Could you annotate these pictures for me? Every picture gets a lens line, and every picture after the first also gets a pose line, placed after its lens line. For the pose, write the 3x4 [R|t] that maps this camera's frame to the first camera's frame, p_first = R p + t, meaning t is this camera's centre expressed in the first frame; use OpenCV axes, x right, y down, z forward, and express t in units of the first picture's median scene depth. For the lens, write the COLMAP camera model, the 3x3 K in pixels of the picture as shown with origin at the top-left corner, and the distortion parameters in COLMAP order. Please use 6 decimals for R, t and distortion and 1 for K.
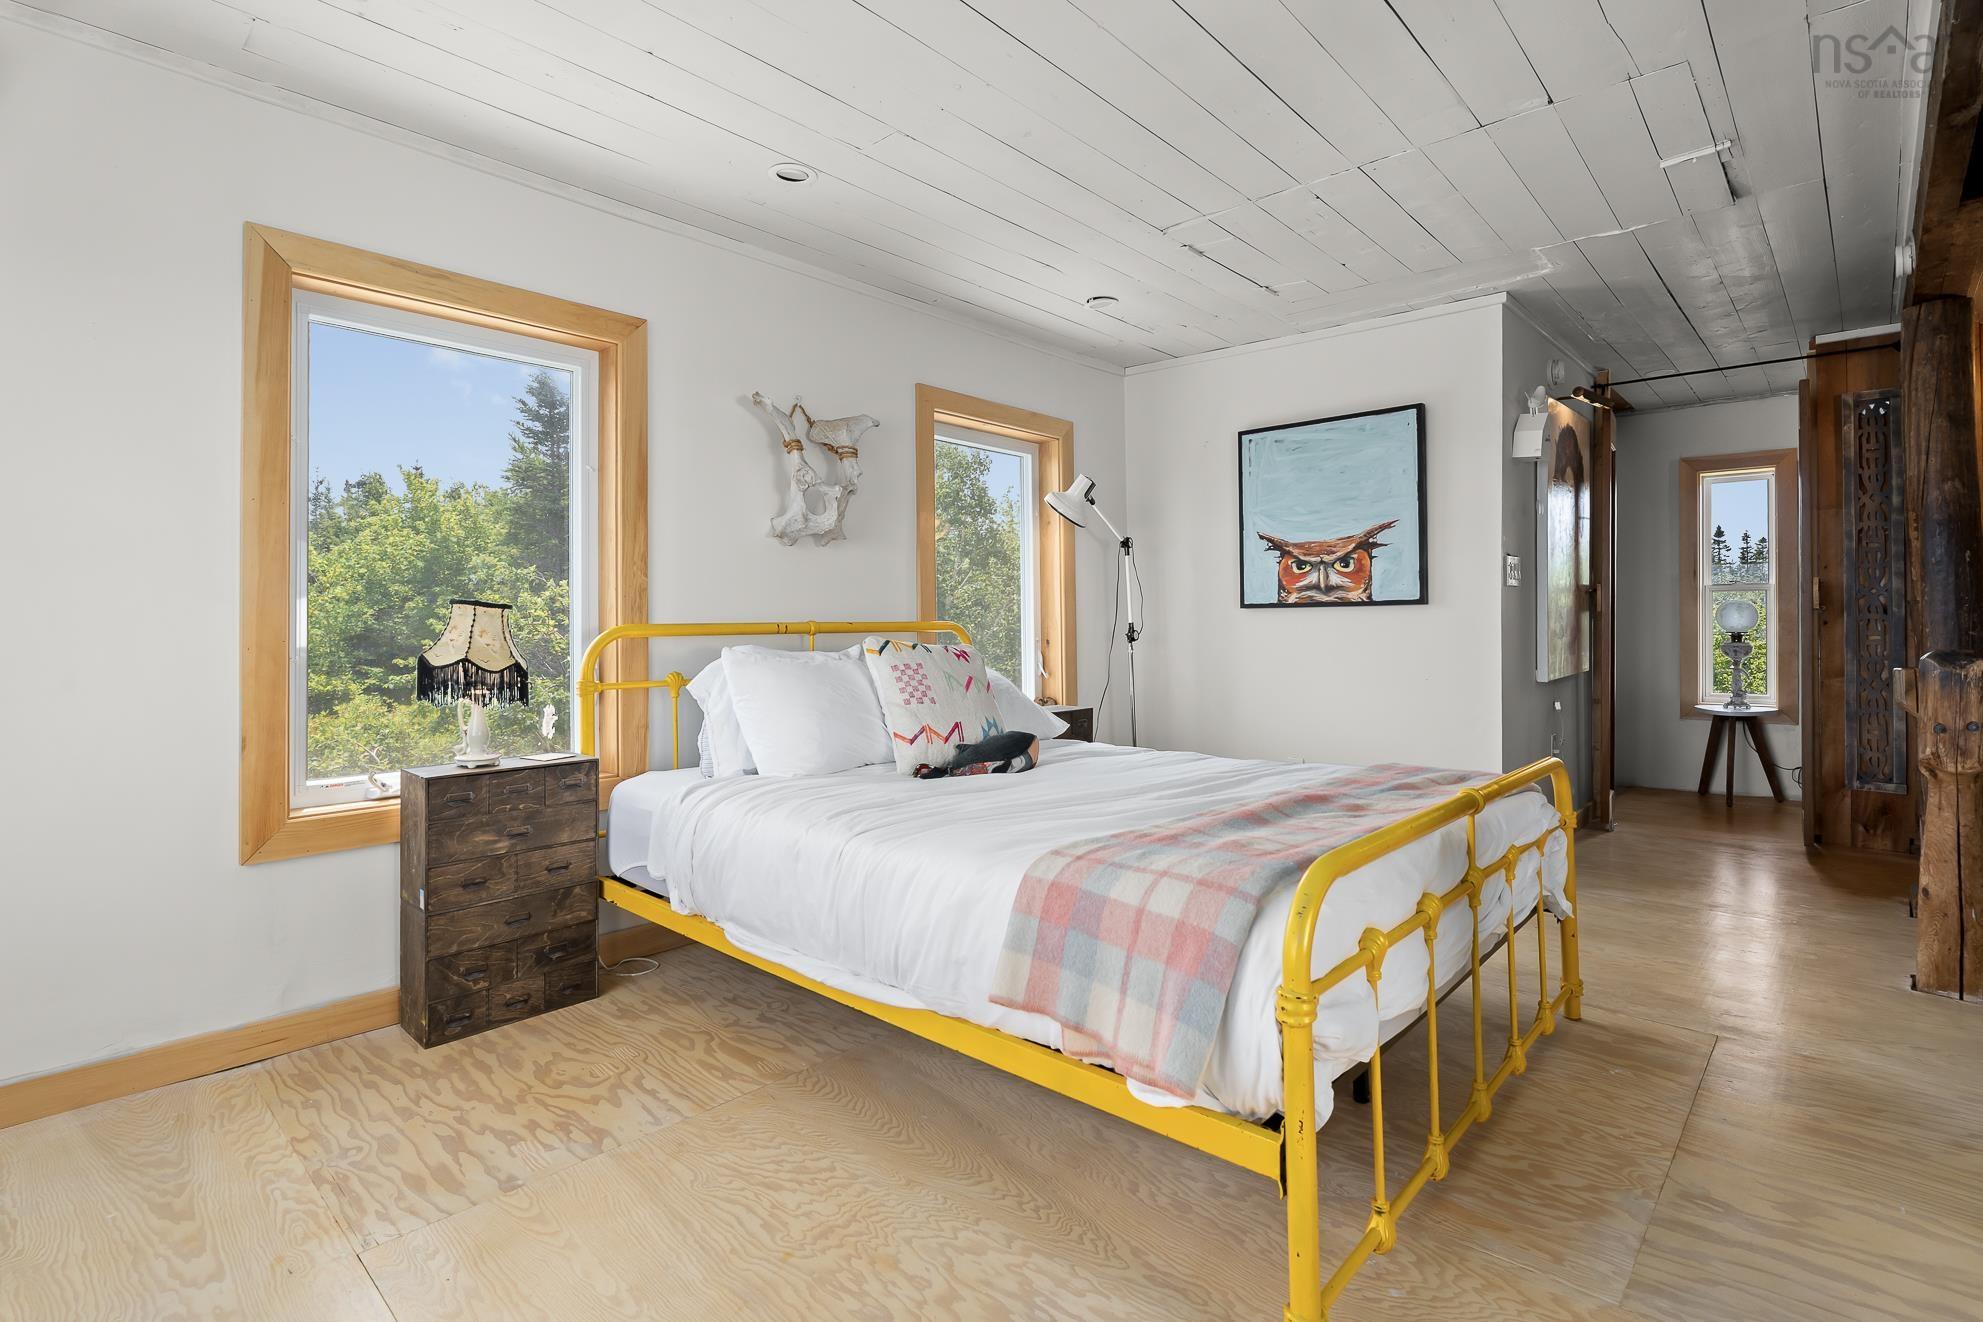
lens RADIAL K [[945.1, 0, 983.9], [0, 945.1, 627.5], [0, 0, 1]] dist [-0.013101, 0.000272]
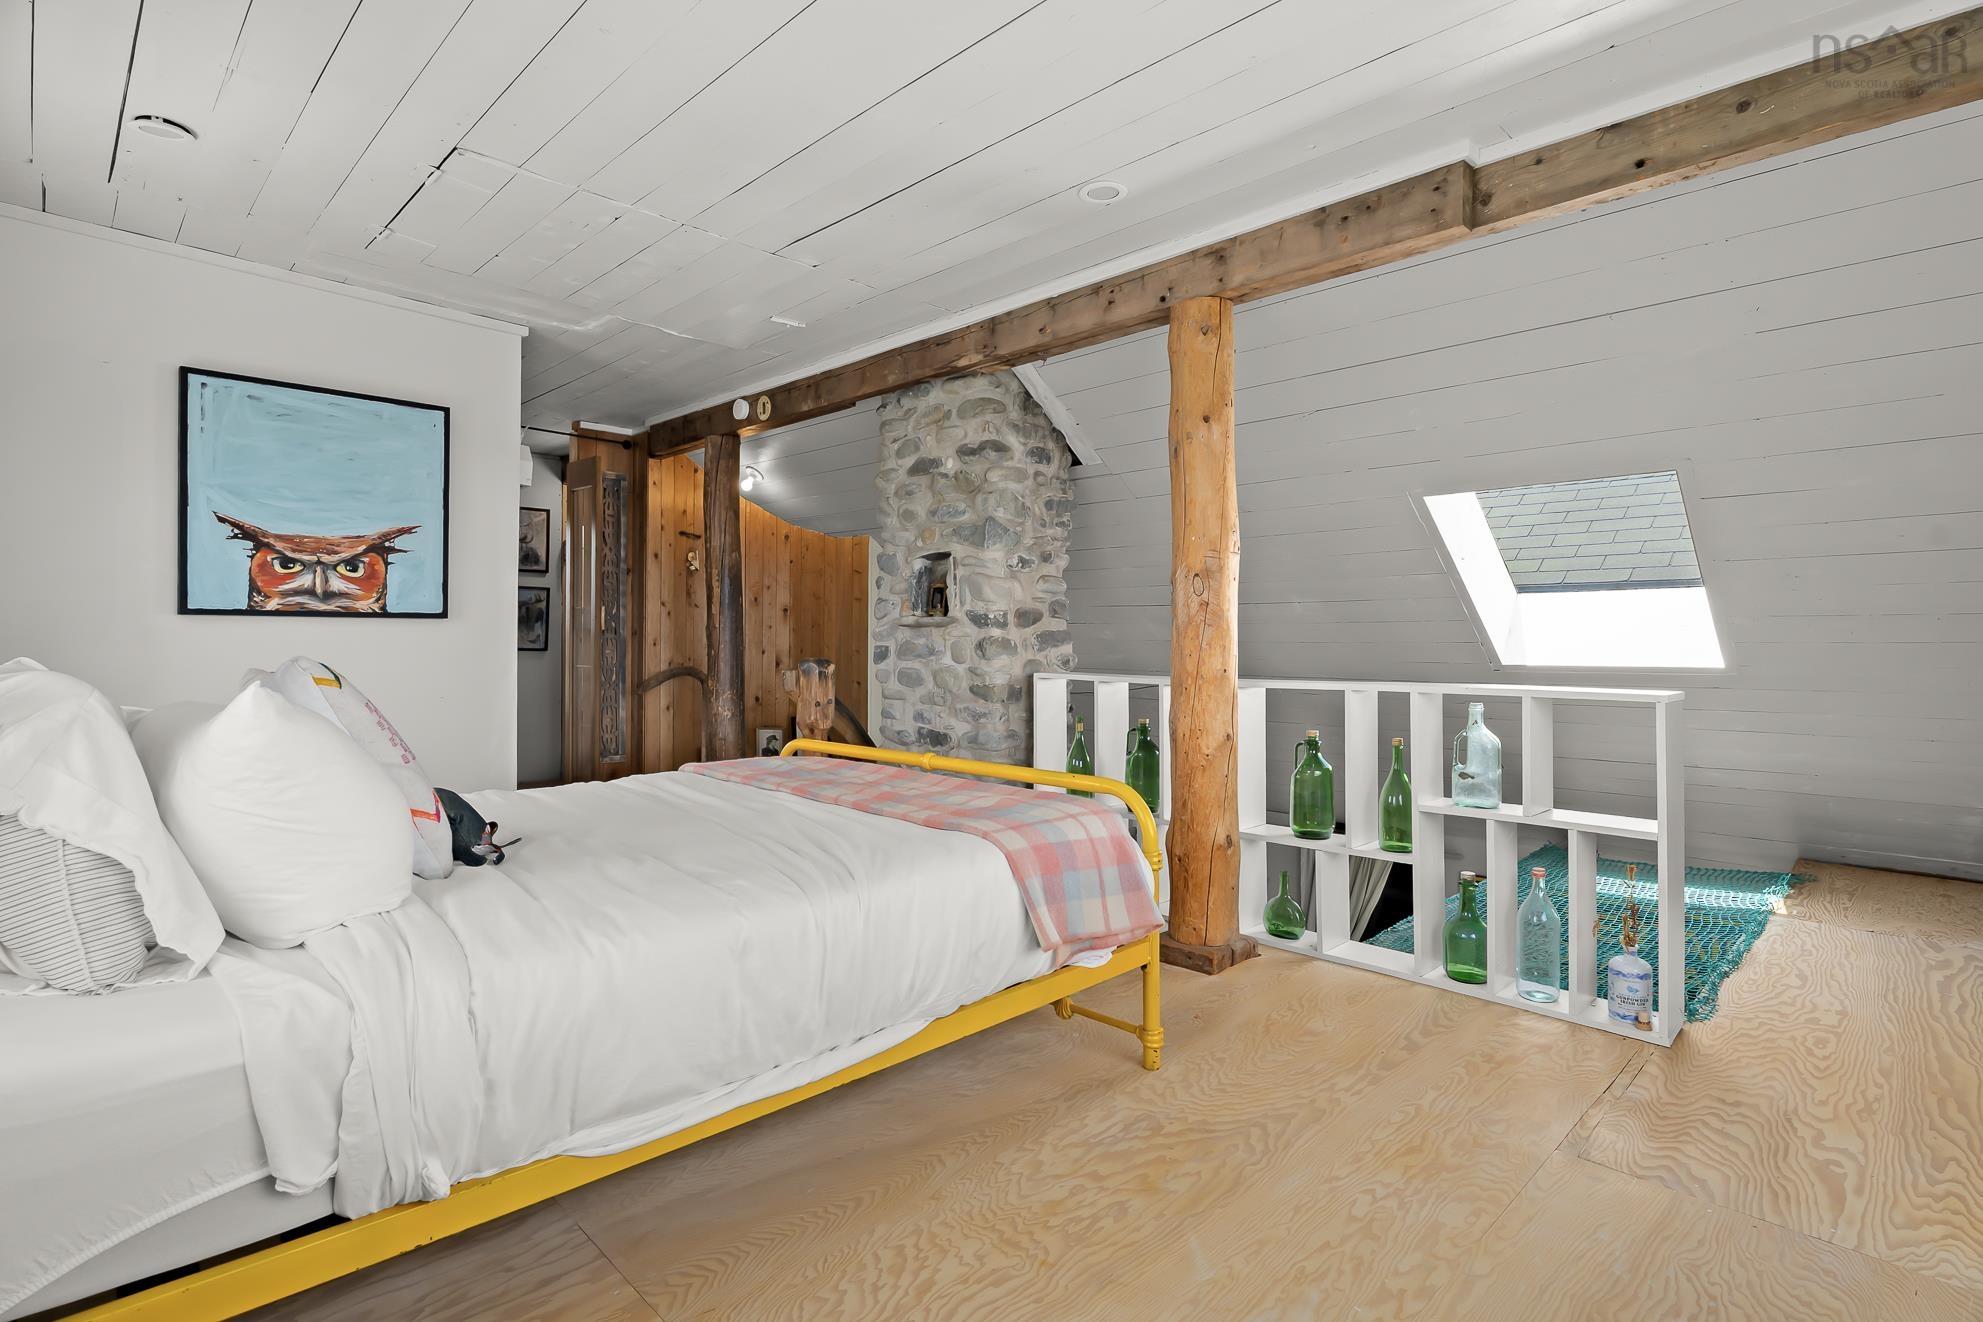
lens RADIAL K [[981.4, 0, 991.5], [0, 981.4, 661.0], [0, 0, 1]] dist [-0.014830, 0.000031]
pose [[0.030365, -0.014433, 0.999435, -0.487483], [-0.007133, 0.999867, 0.014656, 0.000056], [-0.999513, -0.007574, 0.030258, 0.398995]]
